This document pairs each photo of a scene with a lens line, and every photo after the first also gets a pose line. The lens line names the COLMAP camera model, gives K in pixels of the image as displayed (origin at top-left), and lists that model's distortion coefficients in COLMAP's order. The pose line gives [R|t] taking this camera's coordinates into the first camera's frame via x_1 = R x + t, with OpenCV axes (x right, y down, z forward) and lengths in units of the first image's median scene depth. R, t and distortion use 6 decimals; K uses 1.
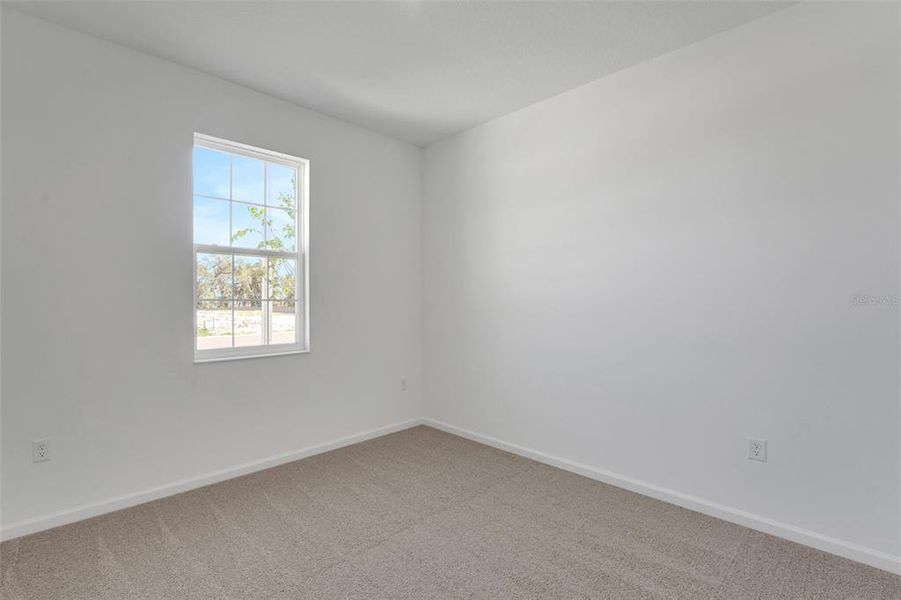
lens RADIAL K [[411.1, 0, 450.2], [0, 411.1, 293.8], [0, 0, 1]] dist [-0.016316, 0.000951]
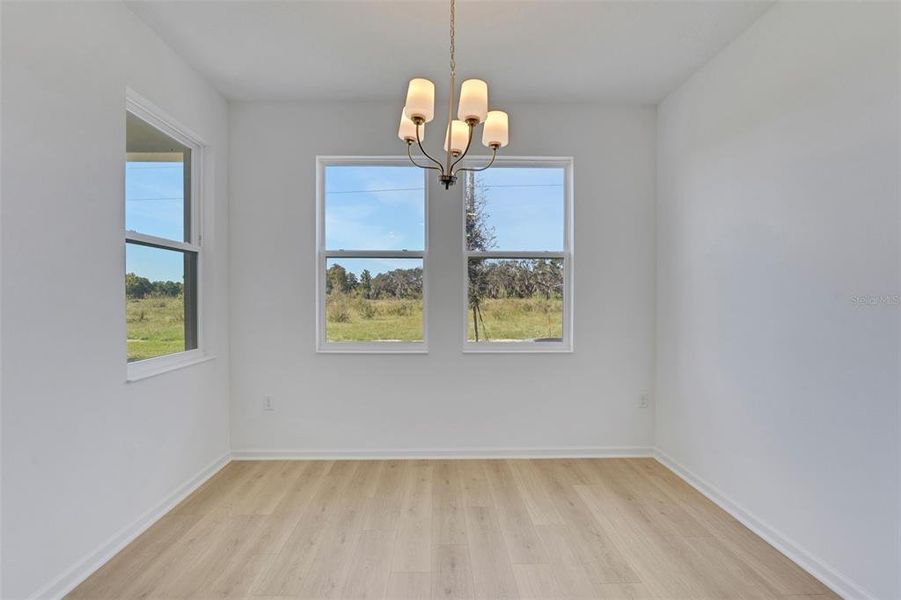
lens RADIAL K [[411.1, 0, 451.3], [0, 411.1, 308.0], [0, 0, 1]] dist [-0.016316, 0.000951]
pose [[0.719494, 0.020949, -0.694182, 0.888523], [0.005634, 0.999336, 0.035998, -0.003612], [0.694475, -0.029811, 0.718899, 0.763861]]
